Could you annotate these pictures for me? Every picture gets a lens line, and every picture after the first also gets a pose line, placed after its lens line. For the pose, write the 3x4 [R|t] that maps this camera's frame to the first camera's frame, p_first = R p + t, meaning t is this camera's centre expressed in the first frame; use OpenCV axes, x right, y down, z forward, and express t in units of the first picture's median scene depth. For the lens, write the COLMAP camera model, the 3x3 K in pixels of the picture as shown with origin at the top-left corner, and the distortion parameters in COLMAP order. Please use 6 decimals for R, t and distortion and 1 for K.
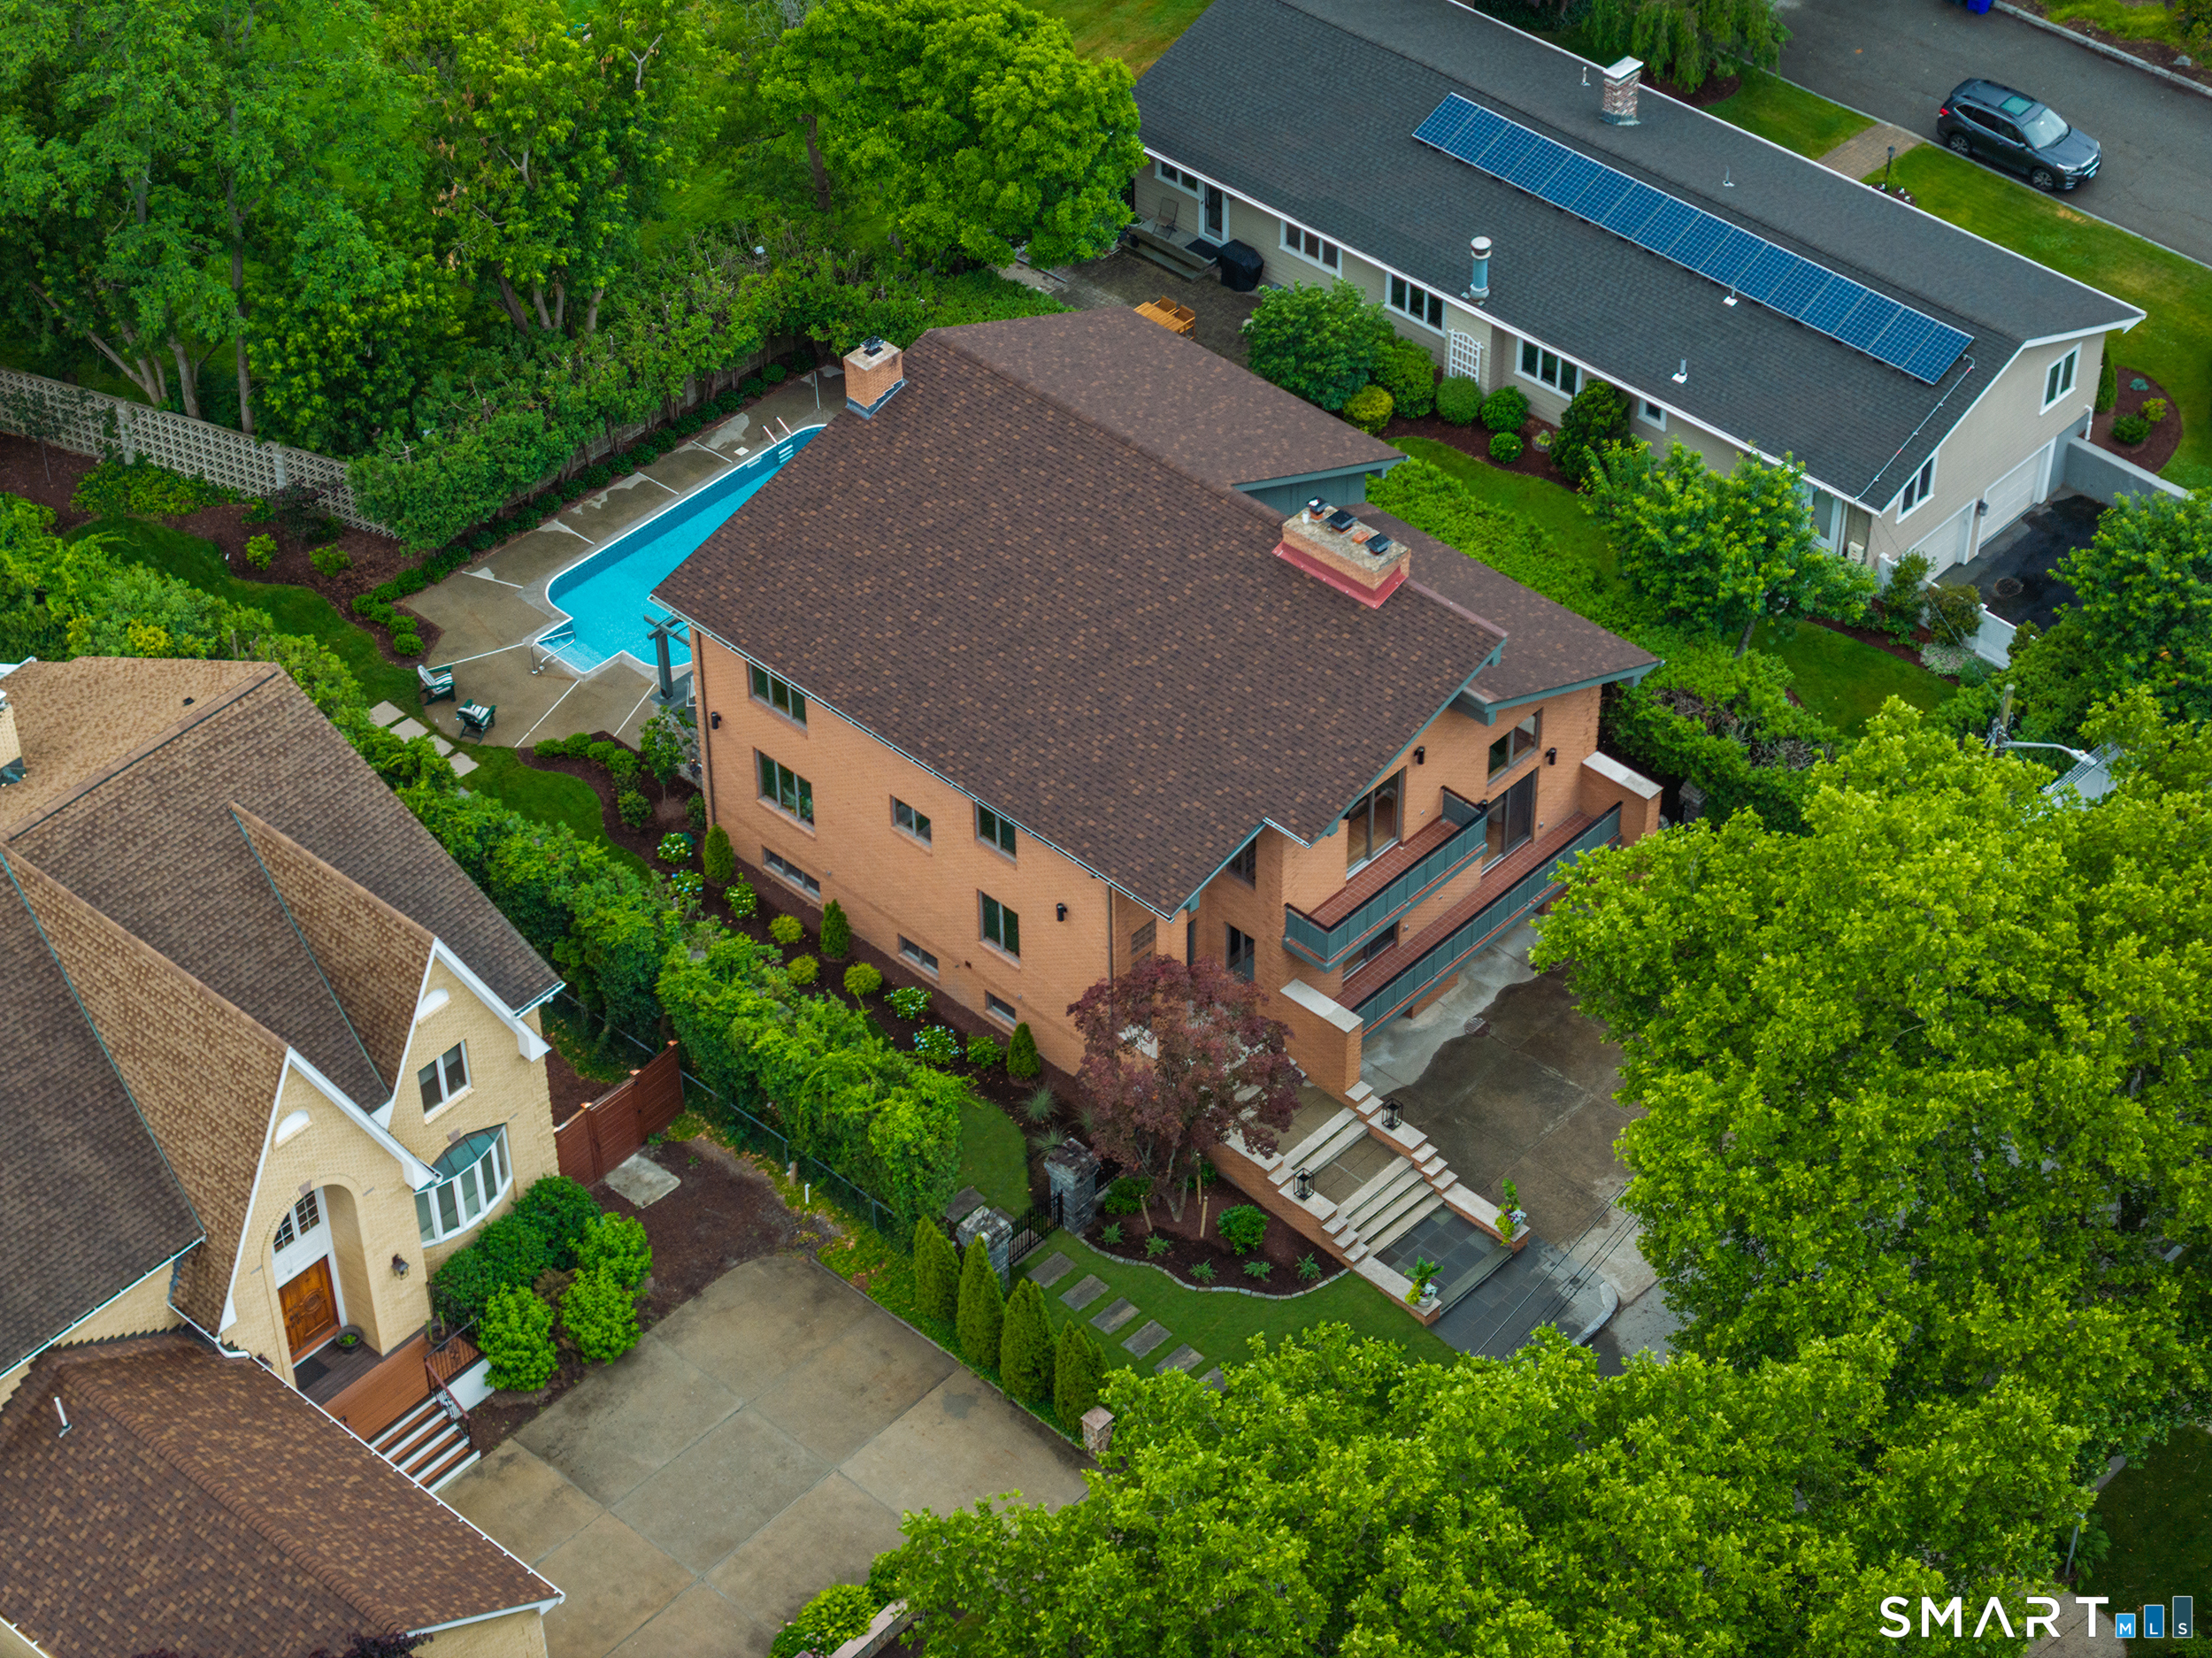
lens RADIAL K [[4401.5, 0, 1105.0], [0, 4401.5, 866.8], [0, 0, 1]] dist [-0.175479, 1.364975]
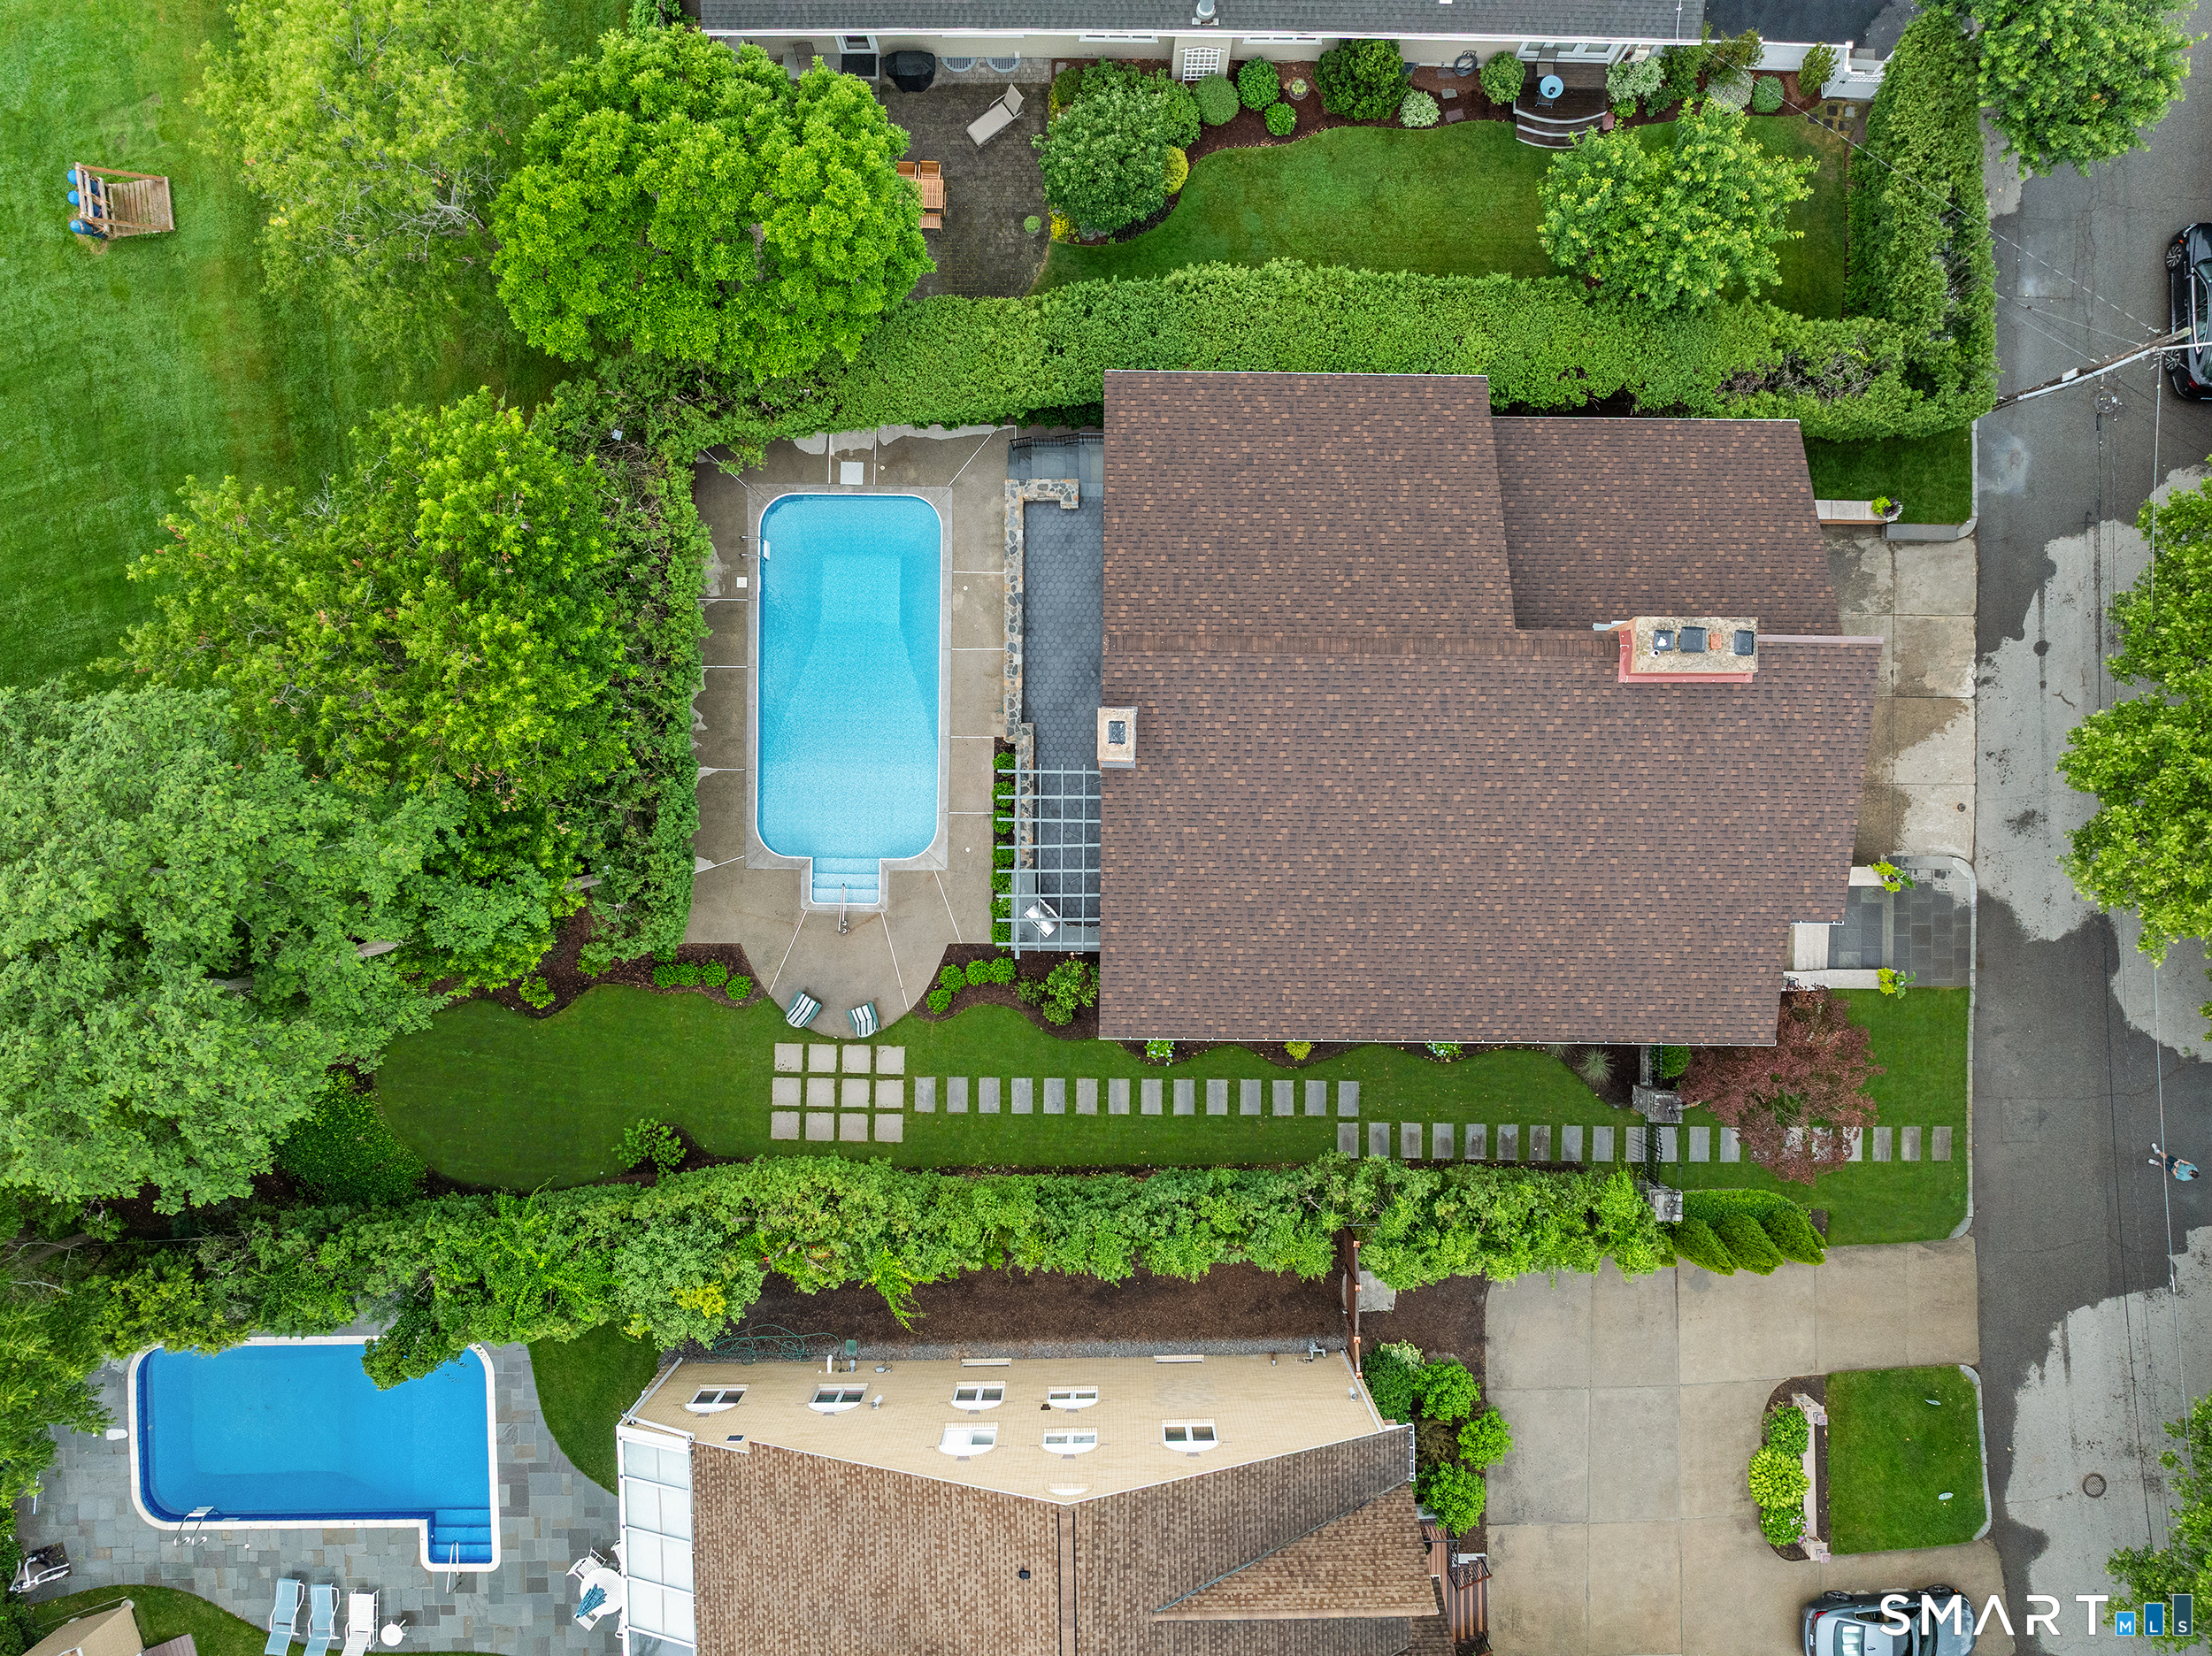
lens RADIAL K [[1660.2, 0, 1106.0], [0, 1660.2, 828.0], [0, 0, 1]] dist [-0.035123, -0.006793]
pose [[0.735206, -0.677720, 0.012931, -0.075098], [0.452056, 0.504437, 0.735655, -0.382107], [-0.505092, -0.535012, 0.677233, 0.770367]]
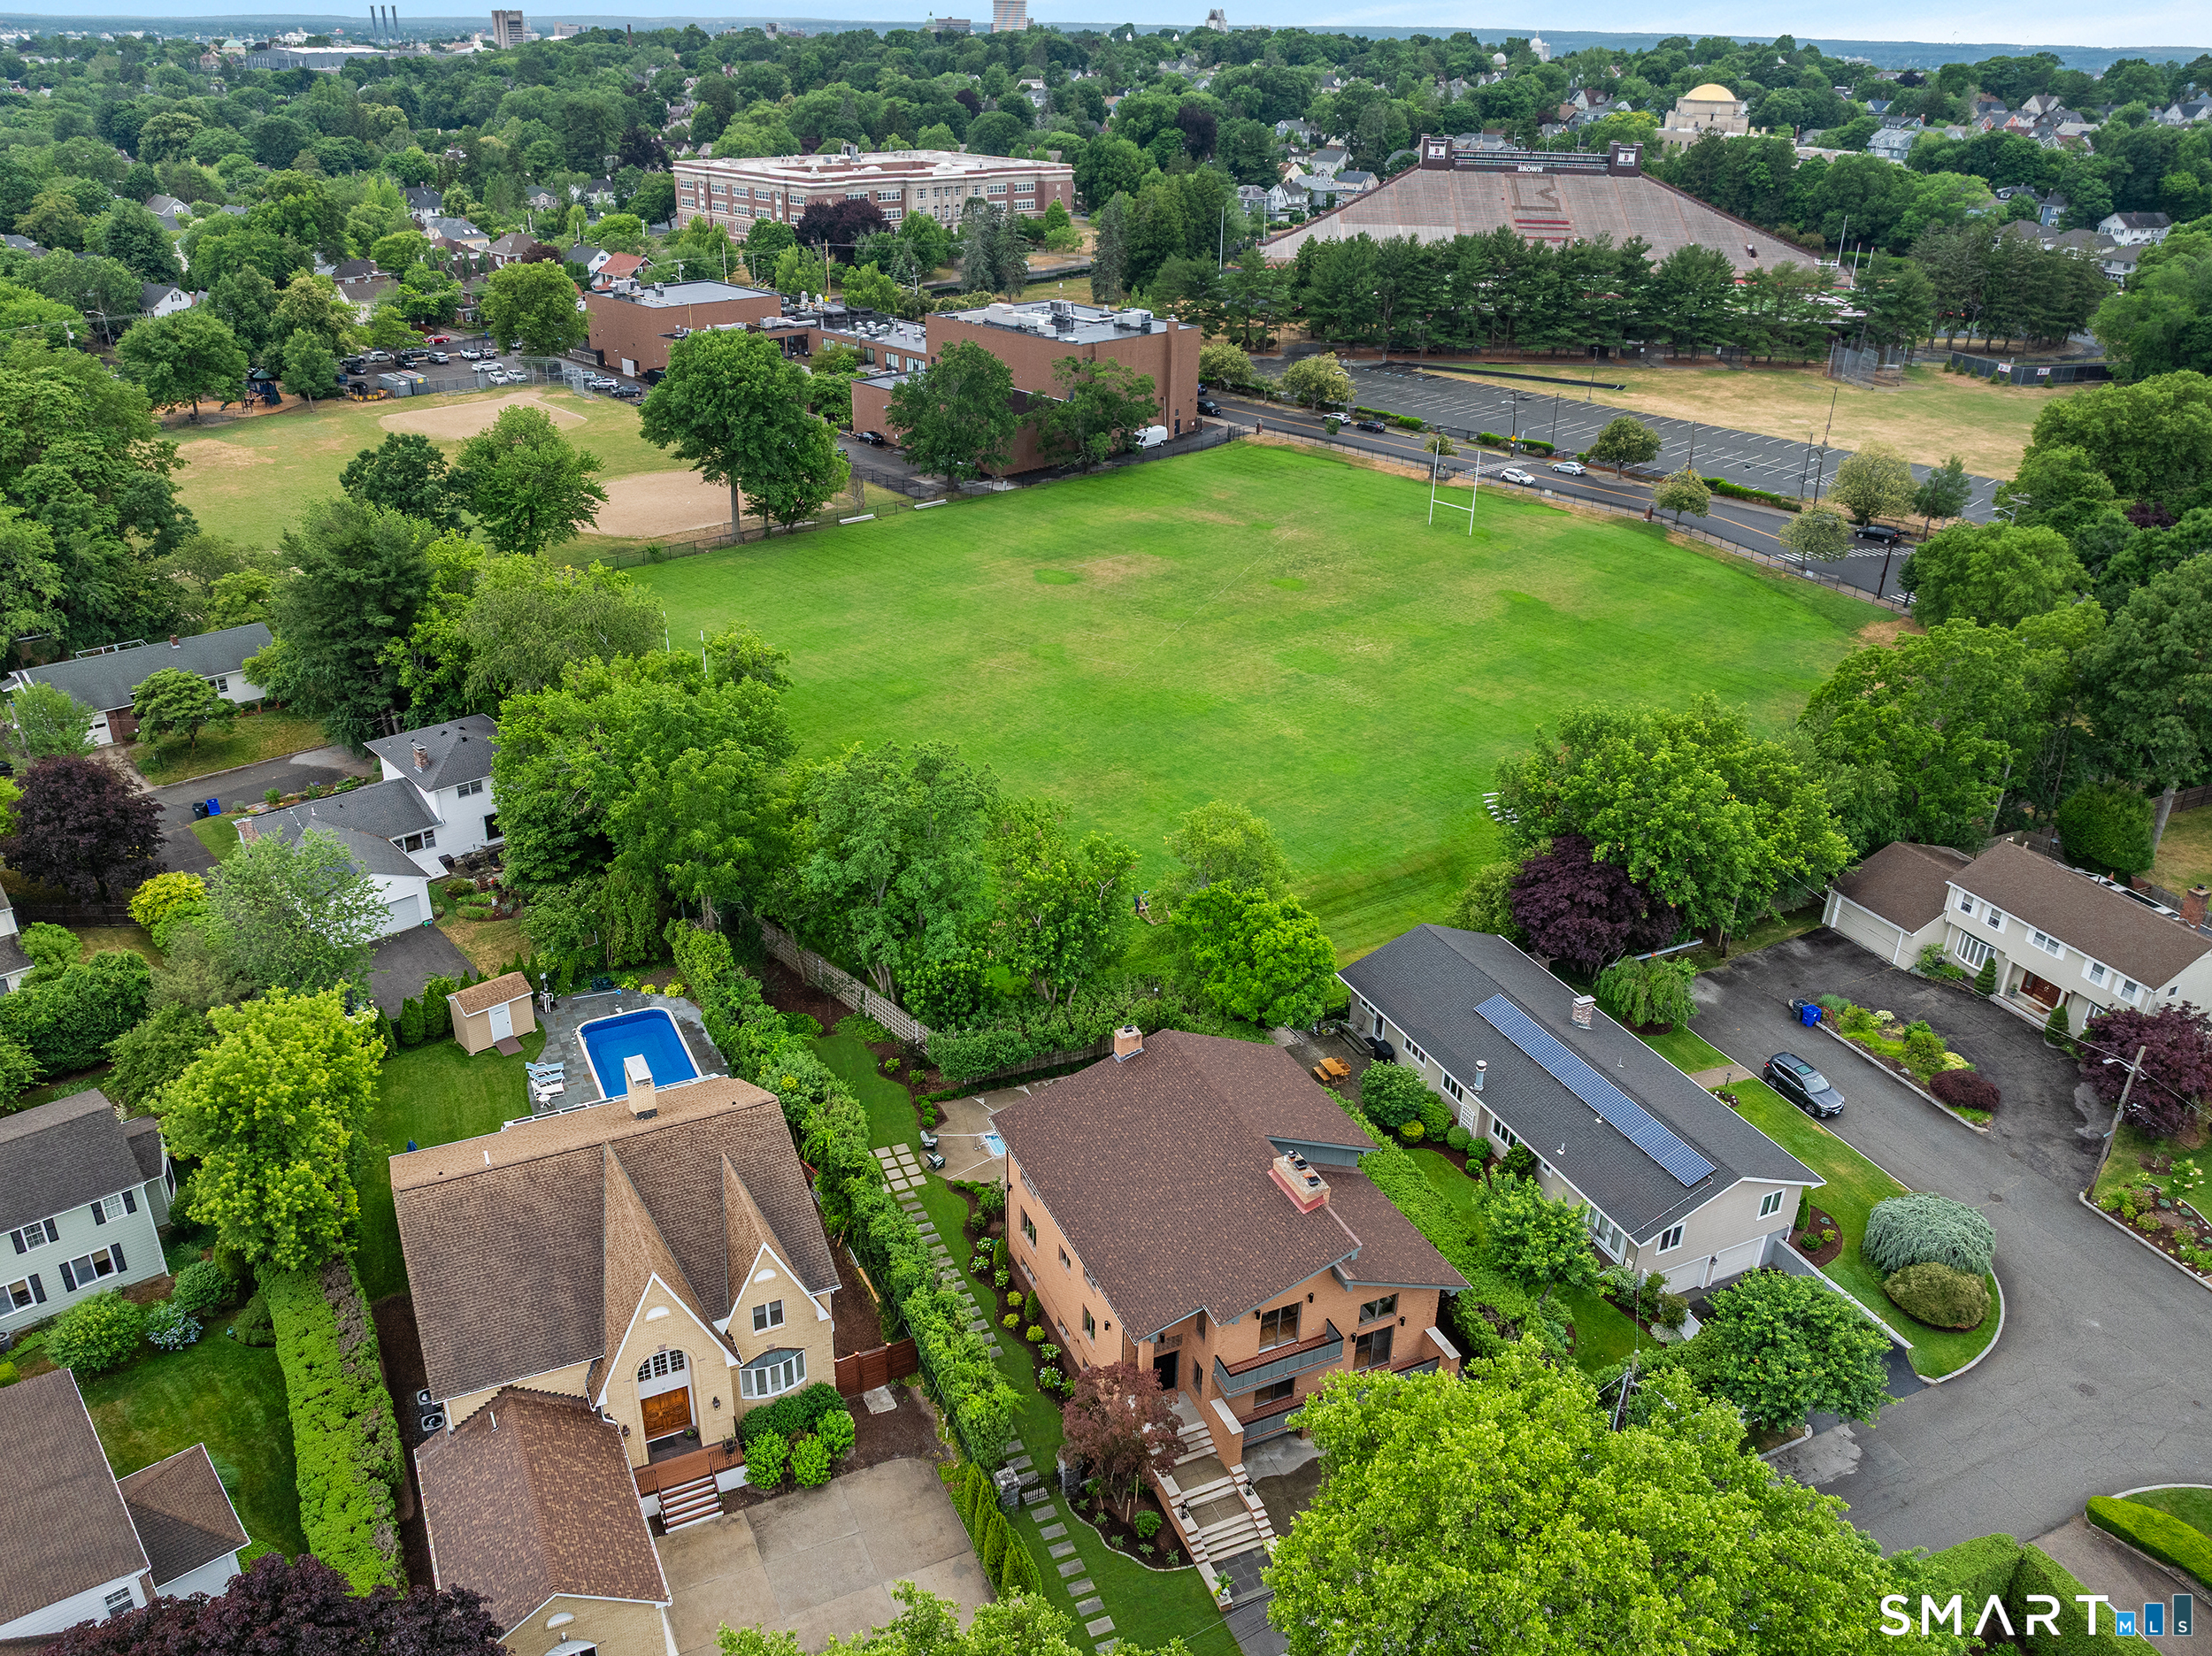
lens RADIAL K [[1660.2, 0, 1106.0], [0, 1660.2, 828.0], [0, 0, 1]] dist [-0.035123, -0.006793]
pose [[0.926036, 0.191642, -0.325164, 0.177808], [-0.272468, 0.935595, -0.224551, -0.029828], [0.261188, 0.296539, 0.918611, 0.261328]]
